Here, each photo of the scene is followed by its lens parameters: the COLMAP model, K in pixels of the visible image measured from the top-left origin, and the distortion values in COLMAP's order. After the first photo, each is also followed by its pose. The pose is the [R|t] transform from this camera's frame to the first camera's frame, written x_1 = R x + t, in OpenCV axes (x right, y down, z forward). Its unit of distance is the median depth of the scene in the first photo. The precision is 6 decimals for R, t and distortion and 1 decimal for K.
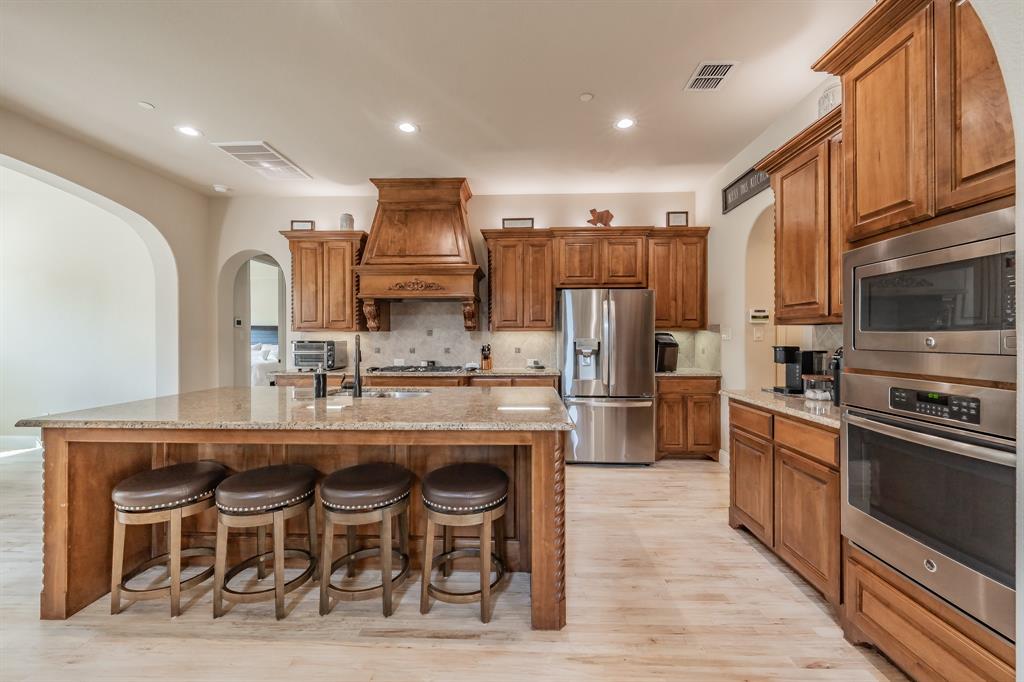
lens RADIAL K [[406.6, 0, 511.8], [0, 406.6, 338.5], [0, 0, 1]] dist [-0.002323, -0.000087]
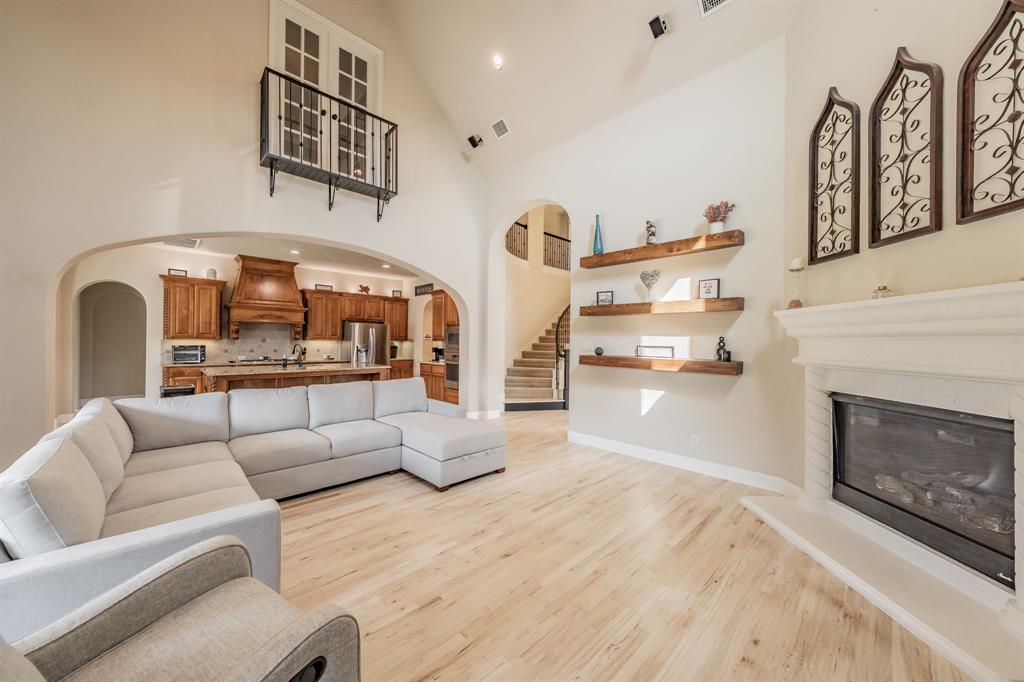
lens RADIAL K [[373.5, 0, 514.6], [0, 373.5, 342.1], [0, 0, 1]] dist [0.000487, 0.000052]
pose [[0.697103, 0.007455, 0.716932, -0.659642], [-0.007492, 0.999967, -0.003113, -0.012249], [-0.716932, -0.003201, 0.697136, -0.989918]]
